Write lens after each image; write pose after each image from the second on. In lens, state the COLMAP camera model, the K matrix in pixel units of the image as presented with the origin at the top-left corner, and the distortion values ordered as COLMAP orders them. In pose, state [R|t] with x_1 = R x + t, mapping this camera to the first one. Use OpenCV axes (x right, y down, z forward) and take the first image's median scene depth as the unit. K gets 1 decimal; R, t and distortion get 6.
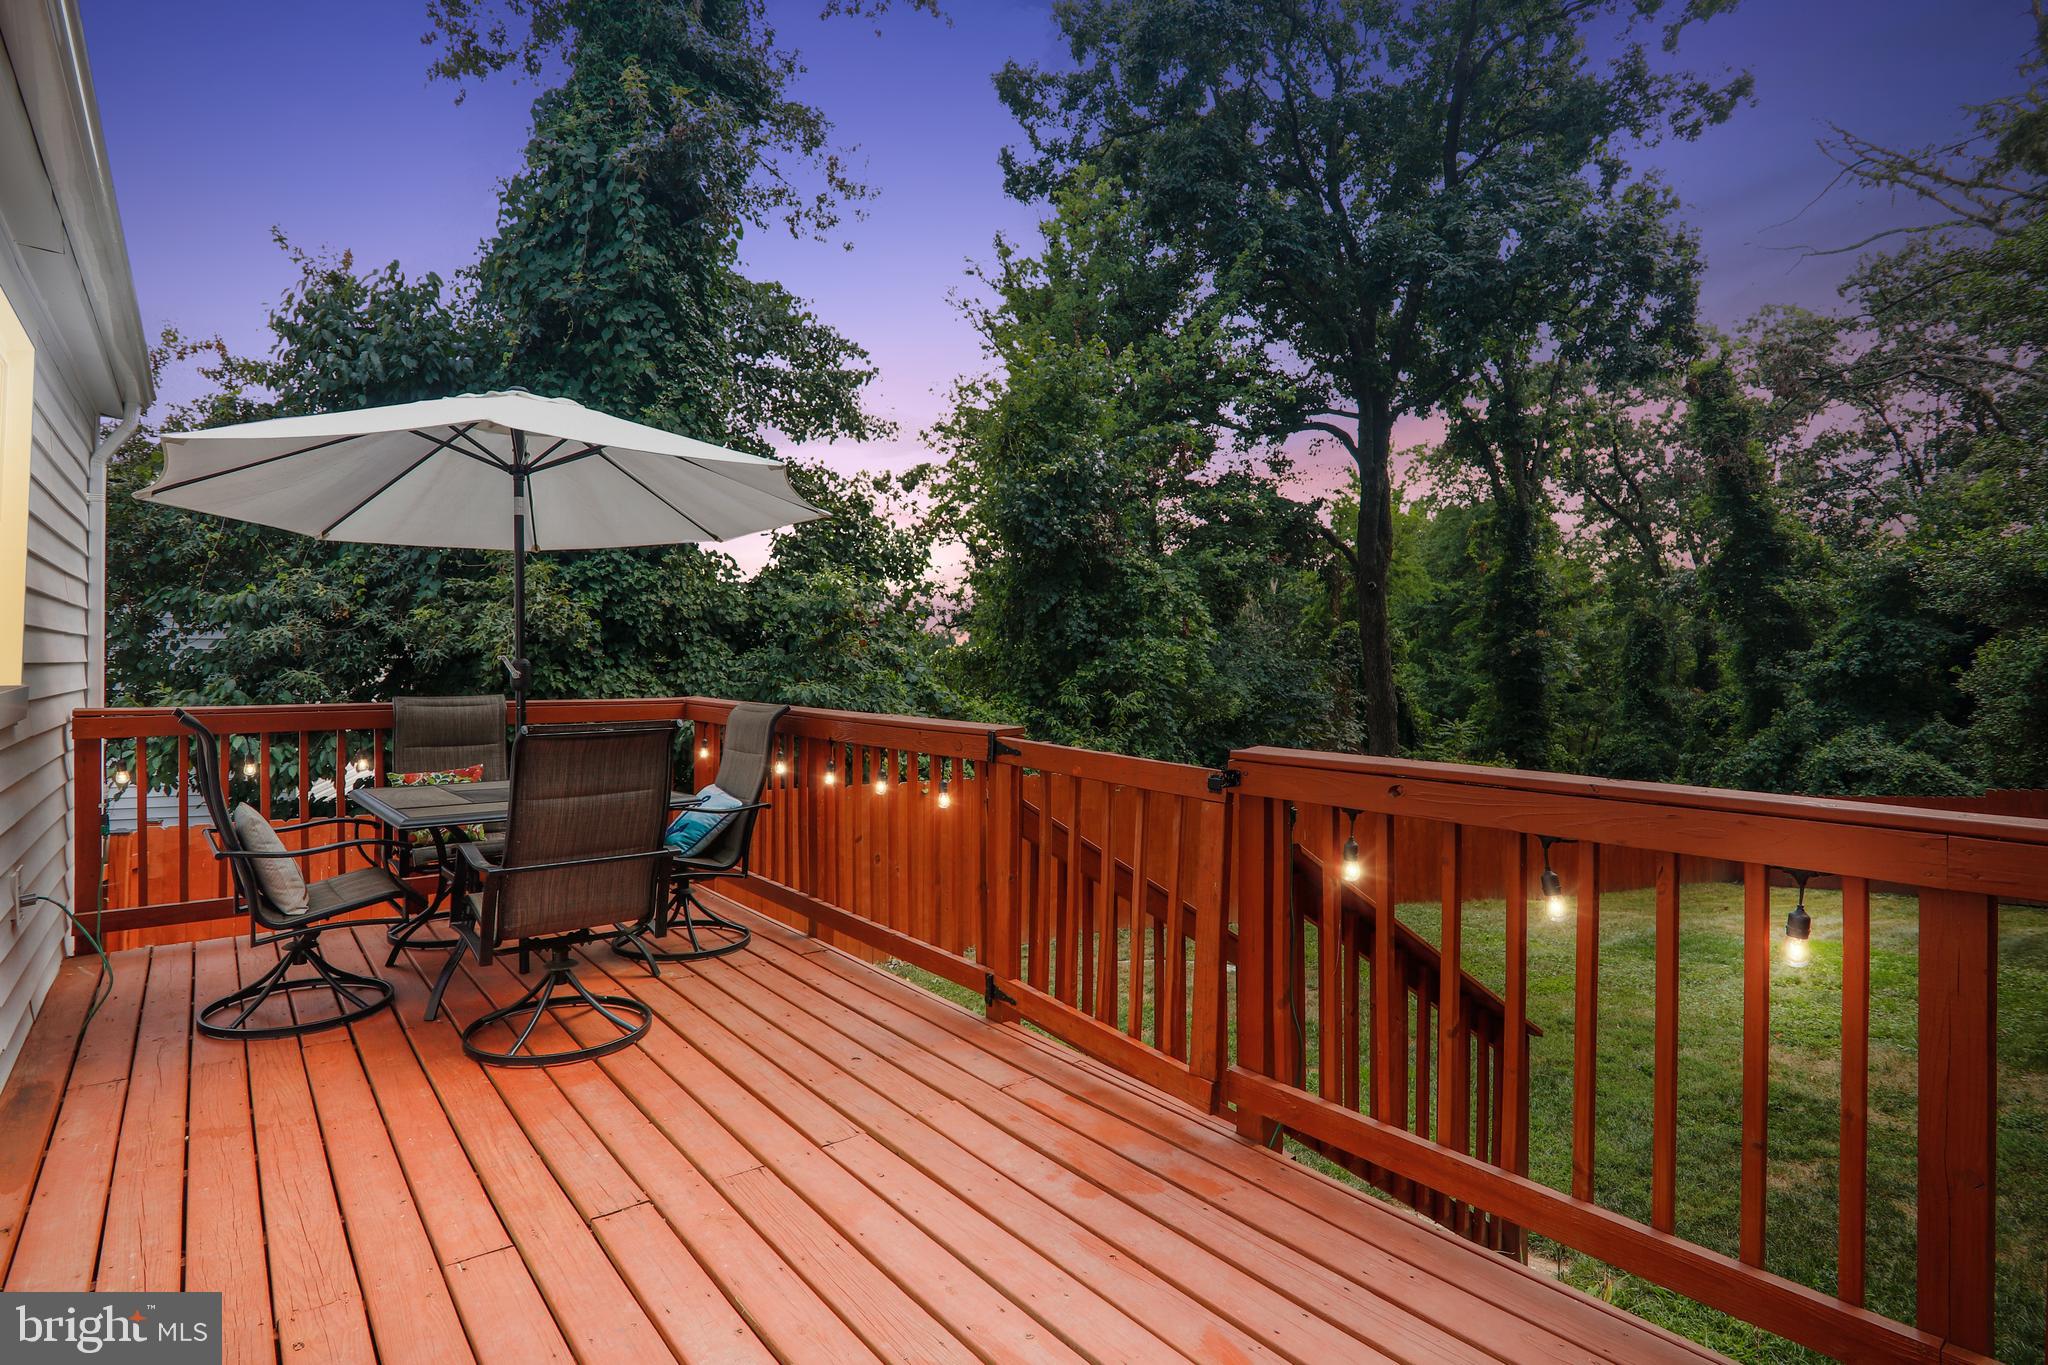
lens RADIAL K [[1015.6, 0, 1029.1], [0, 1015.6, 655.0], [0, 0, 1]] dist [-0.021960, -0.000016]
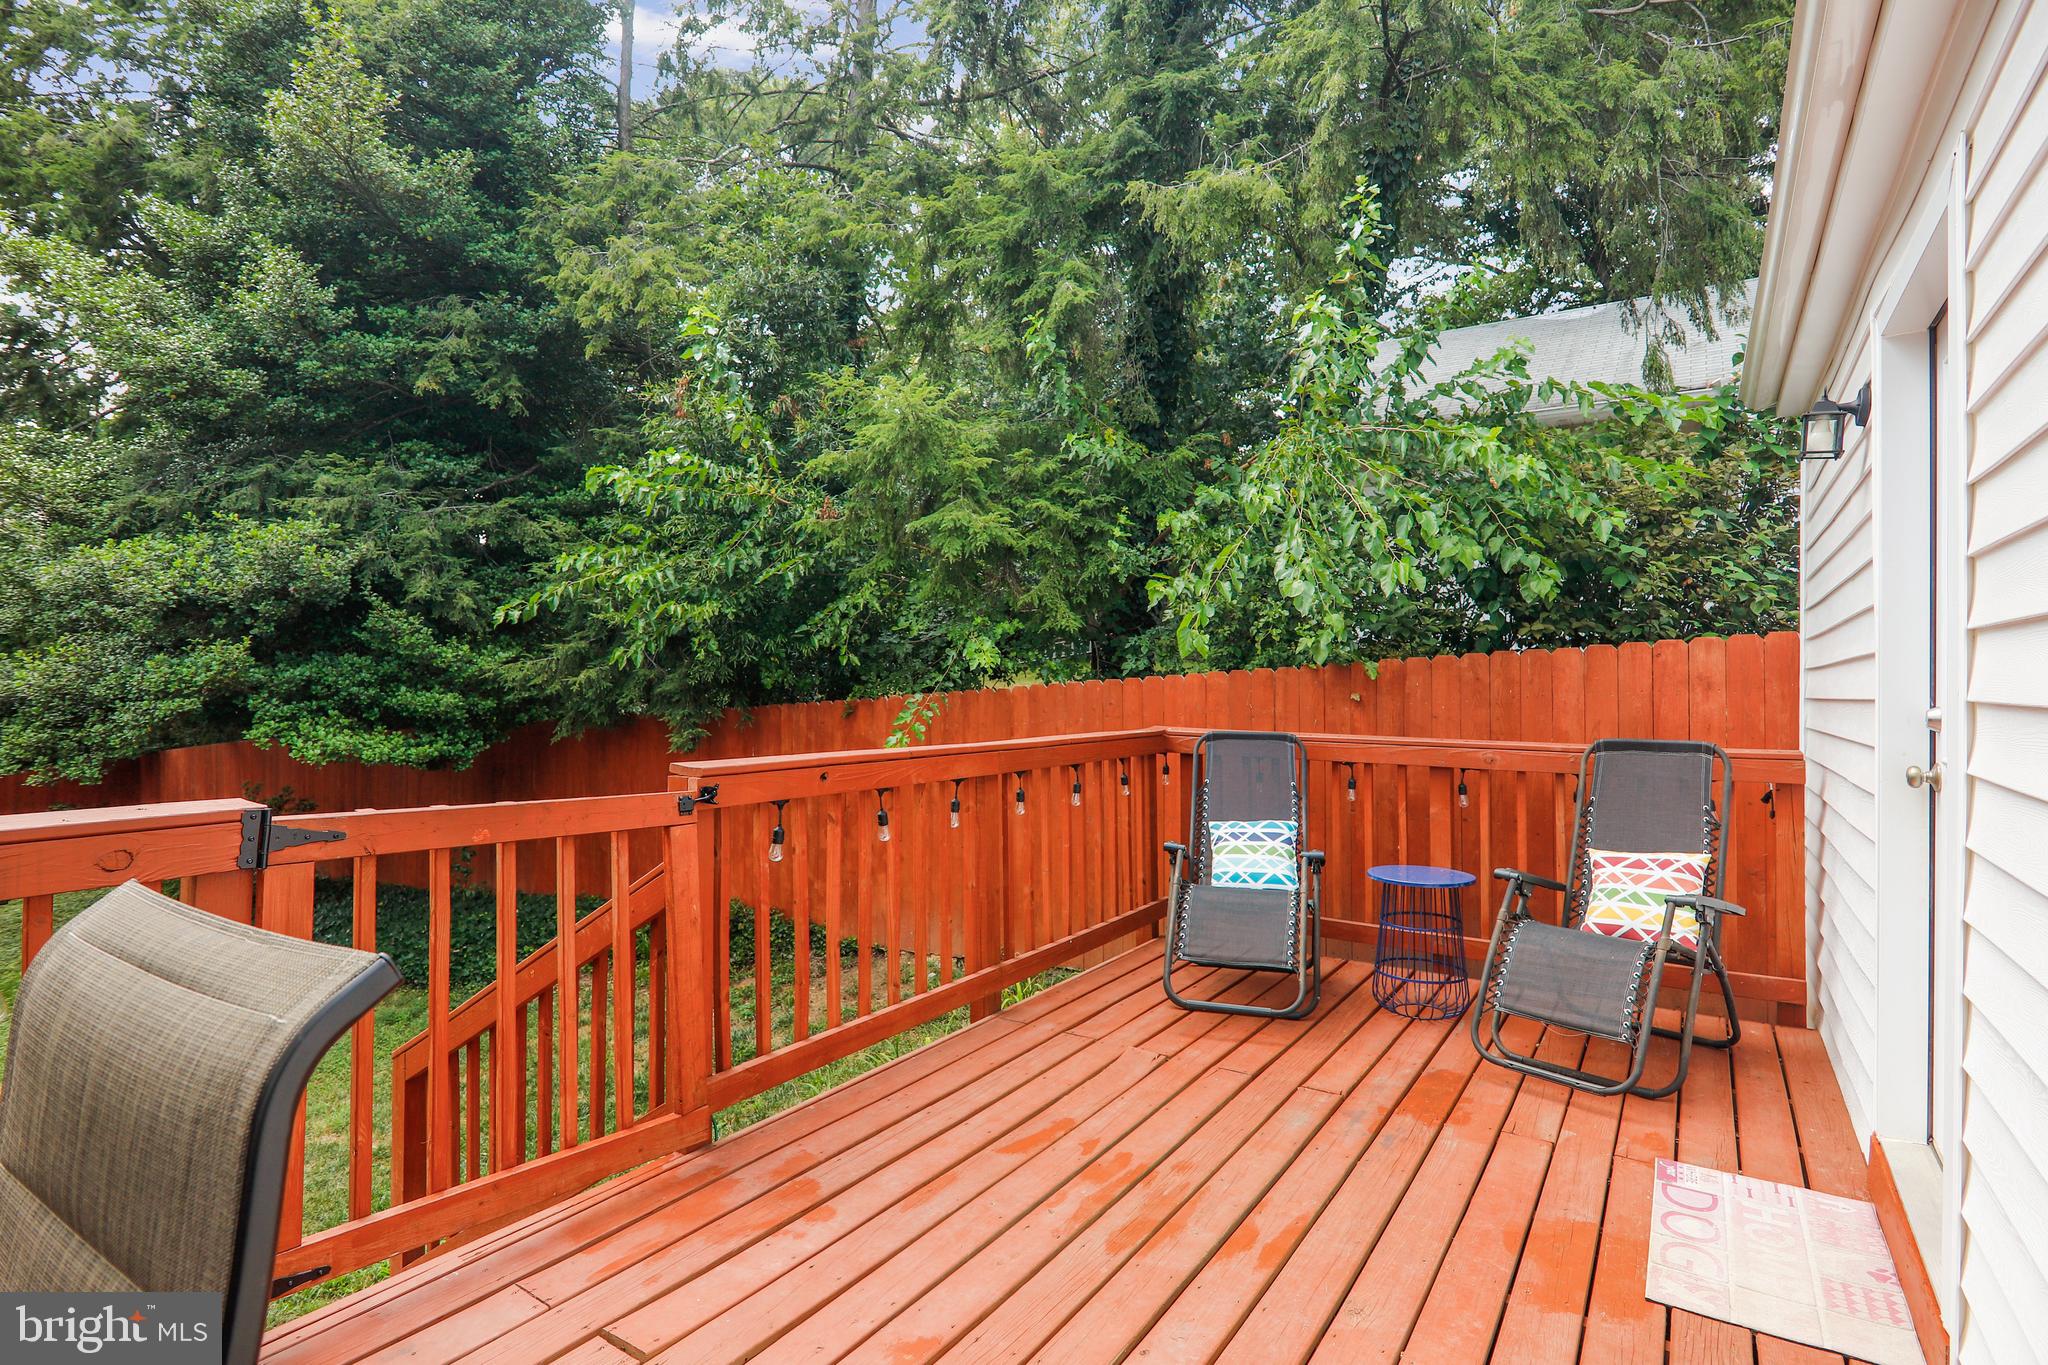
lens RADIAL K [[1020.5, 0, 1024.0], [0, 1020.5, 682.5], [0, 0, 1]] dist [-0.023474, -0.000001]
pose [[-0.298587, -0.016139, 0.954246, -0.563422], [-0.017720, 0.999778, 0.011365, -0.004736], [-0.954218, -0.013516, -0.298806, 0.664574]]
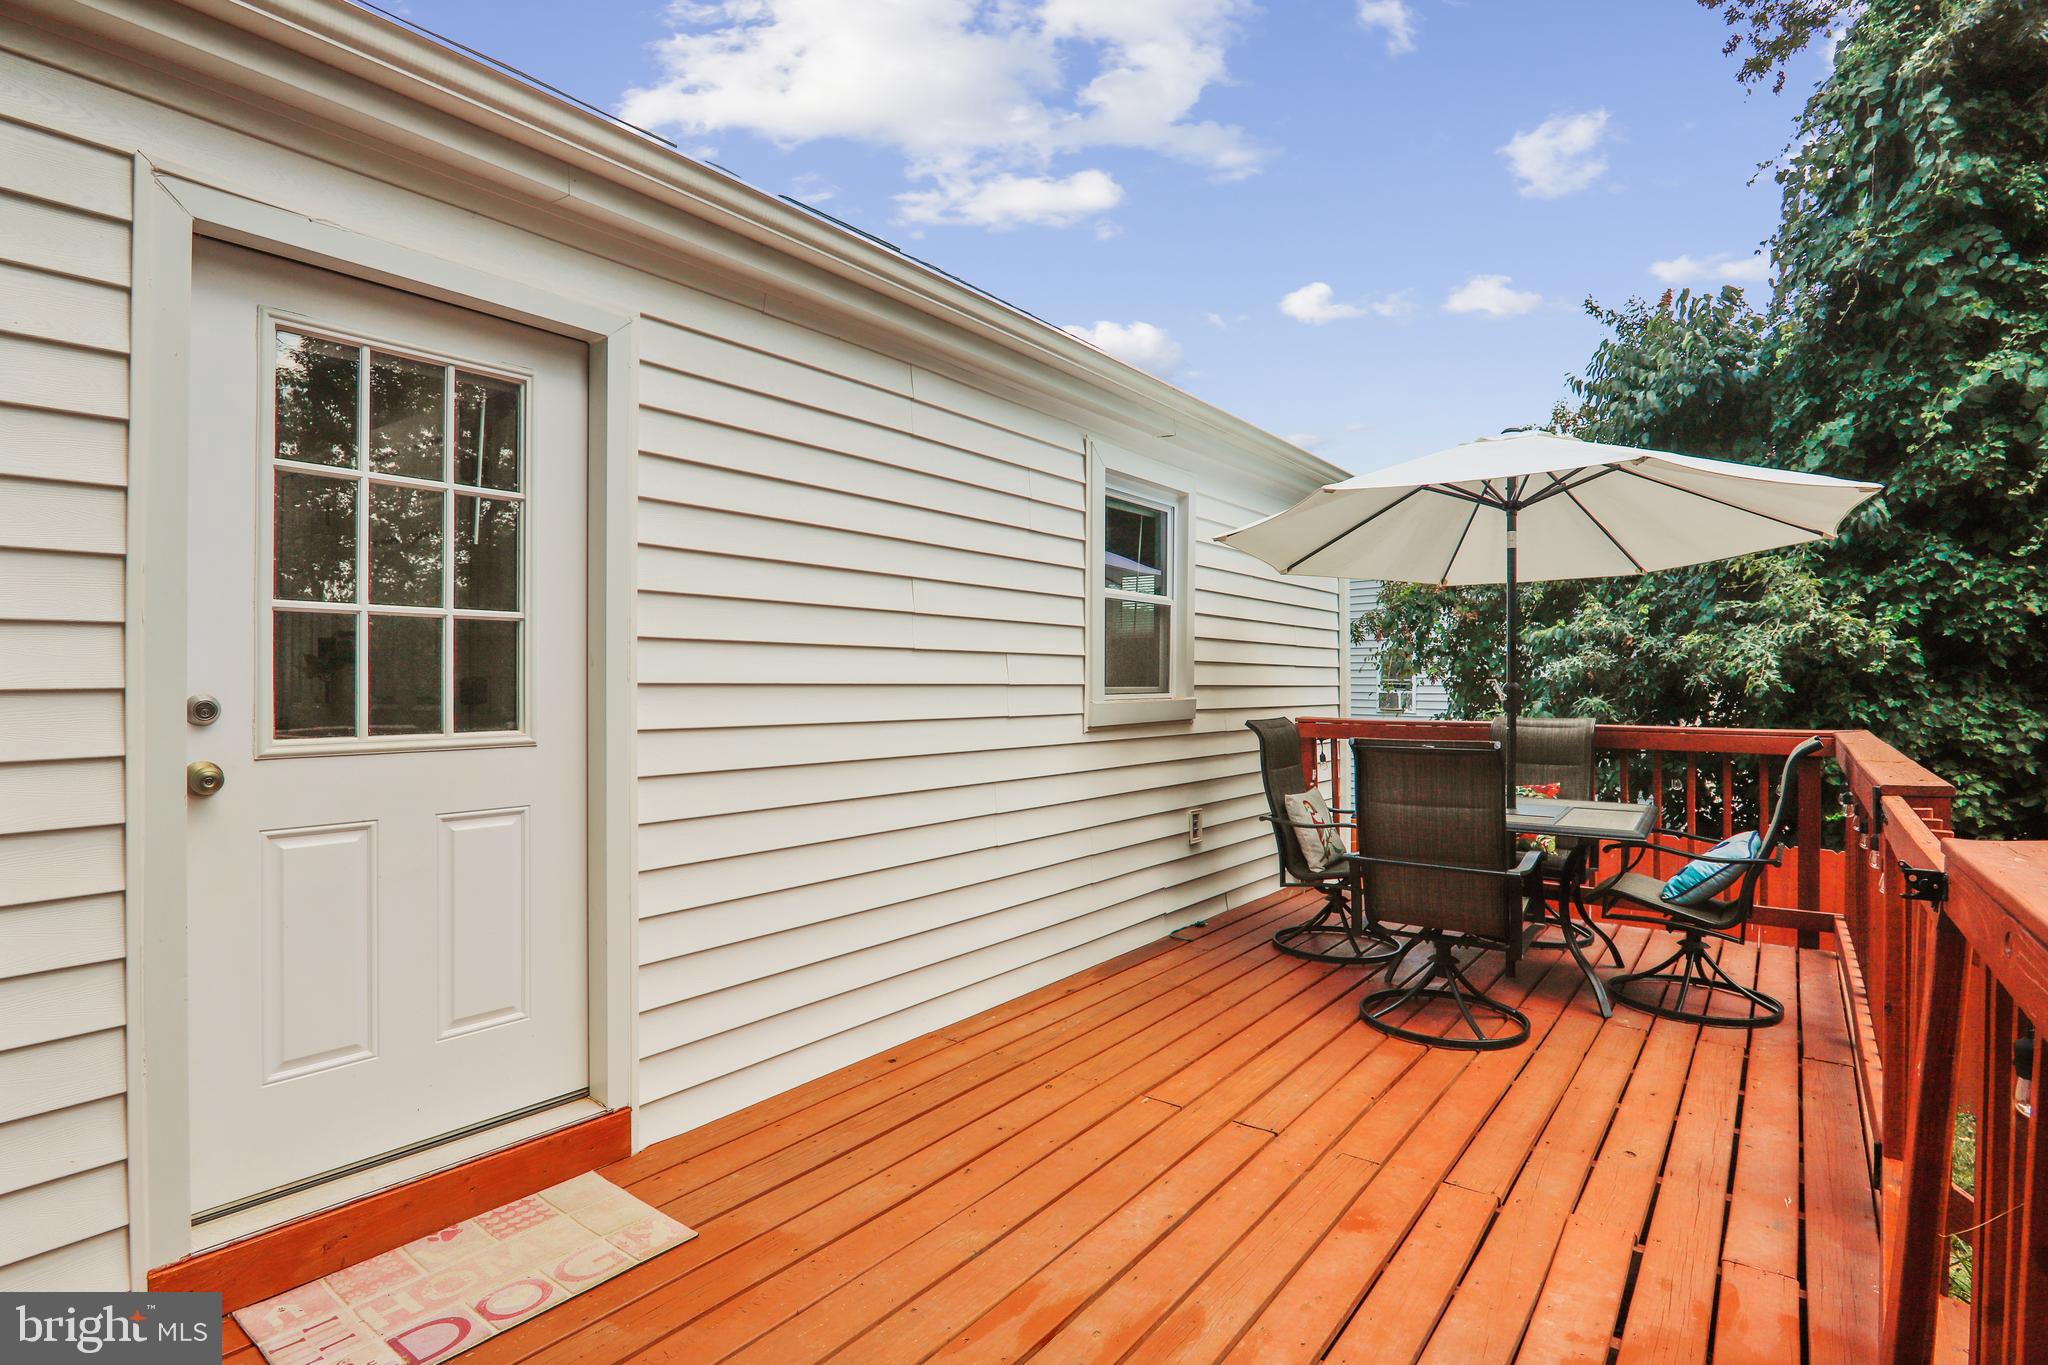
lens RADIAL K [[1020.5, 0, 1024.0], [0, 1020.5, 682.5], [0, 0, 1]] dist [-0.023474, -0.000001]
pose [[0.235429, -0.002662, -0.971888, 0.417645], [0.001794, 0.999996, -0.002305, 0.004996], [0.971890, -0.001201, 0.235432, 0.244235]]
